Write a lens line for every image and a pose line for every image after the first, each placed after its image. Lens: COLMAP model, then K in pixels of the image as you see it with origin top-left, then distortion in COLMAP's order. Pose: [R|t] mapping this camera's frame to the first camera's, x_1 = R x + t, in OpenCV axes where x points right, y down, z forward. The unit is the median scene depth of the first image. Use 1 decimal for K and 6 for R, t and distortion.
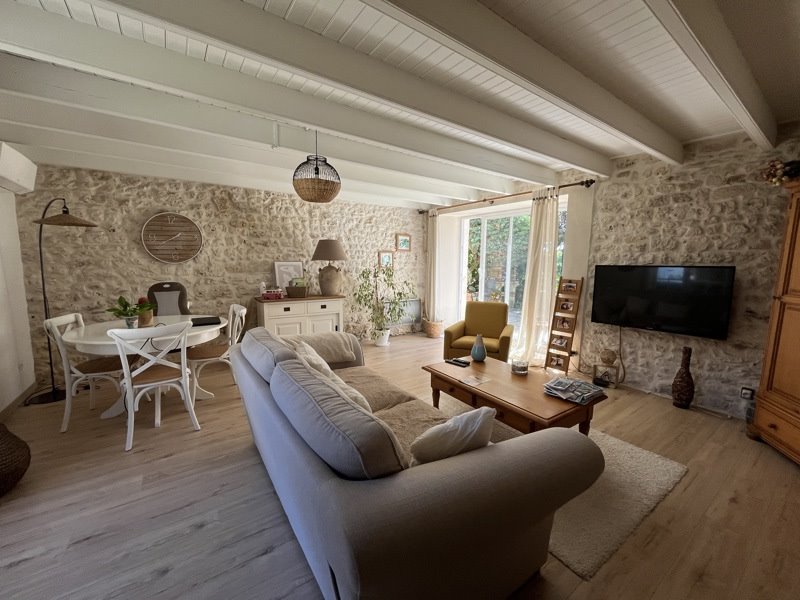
lens RADIAL K [[322.7, 0, 399.8], [0, 322.7, 296.6], [0, 0, 1]] dist [0.001903, 0.000072]
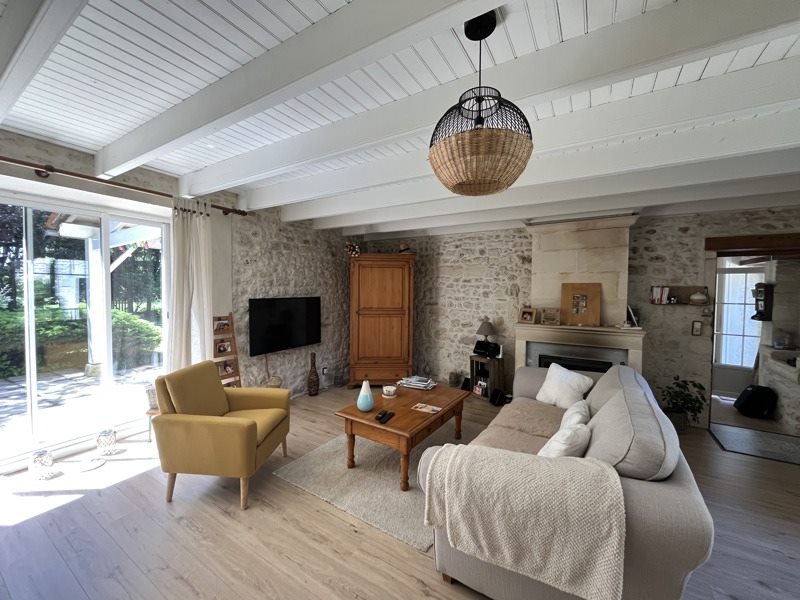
lens RADIAL K [[322.7, 0, 399.4], [0, 322.7, 302.6], [0, 0, 1]] dist [0.001903, 0.000072]
pose [[-0.388626, -0.052234, 0.919914, -0.487841], [0.090218, 0.991437, 0.094409, -0.140350], [-0.916968, 0.119683, -0.380586, 0.972758]]
